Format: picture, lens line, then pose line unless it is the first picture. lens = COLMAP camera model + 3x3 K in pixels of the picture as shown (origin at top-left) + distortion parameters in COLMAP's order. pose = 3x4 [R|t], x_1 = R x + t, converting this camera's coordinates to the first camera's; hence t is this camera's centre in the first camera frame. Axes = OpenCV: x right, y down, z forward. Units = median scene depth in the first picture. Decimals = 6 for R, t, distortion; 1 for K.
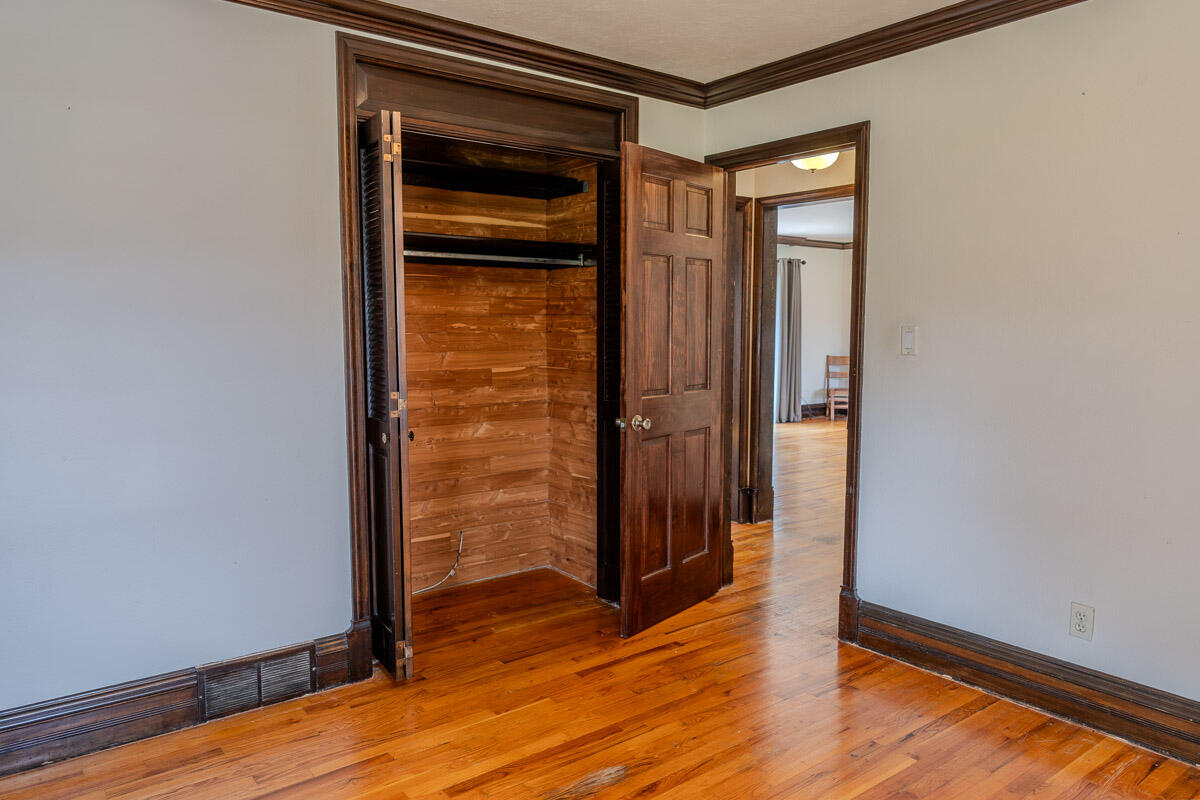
lens RADIAL K [[842.6, 0, 600.0], [0, 842.6, 400.0], [0, 0, 1]] dist [0.001545, -0.000274]
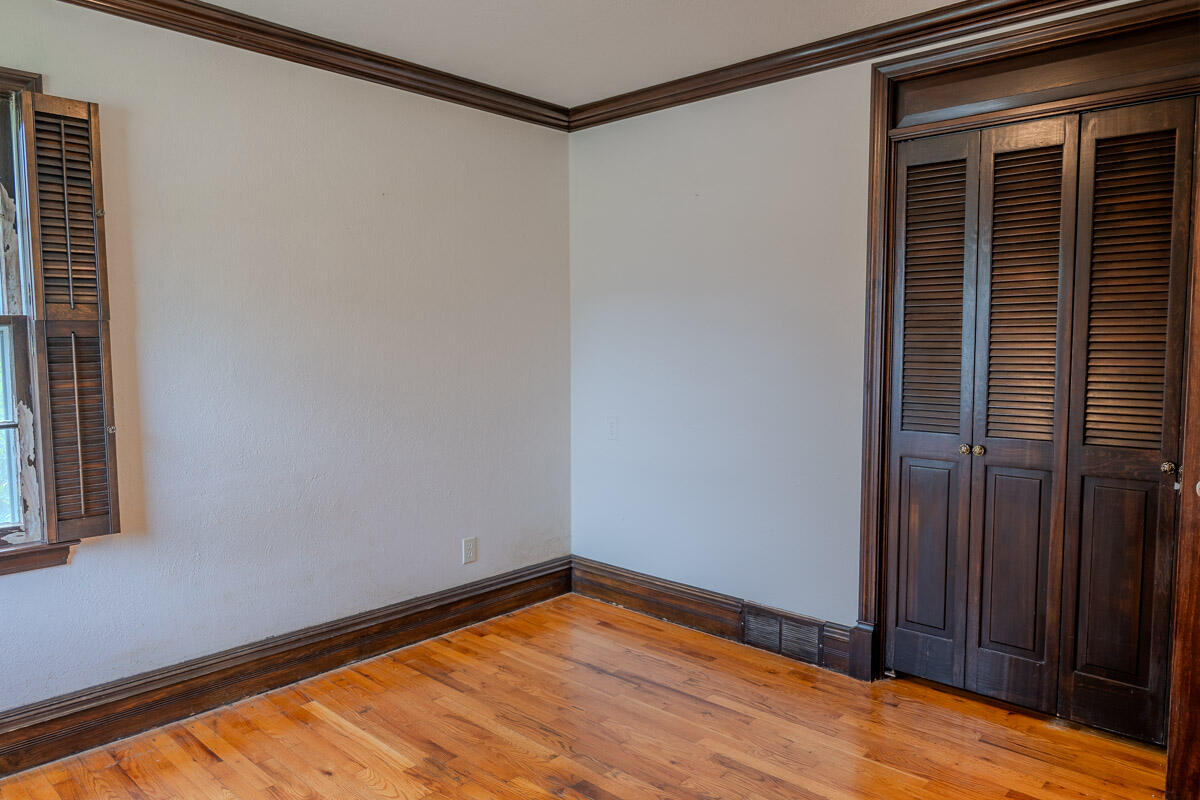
lens RADIAL K [[817.6, 0, 600.0], [0, 817.6, 400.0], [0, 0, 1]] dist [-0.000492, -0.001989]
pose [[0.155922, 0.073451, -0.985035, 0.691774], [-0.092770, 0.993912, 0.059429, -0.044609], [0.983403, 0.082116, 0.161787, 0.533477]]
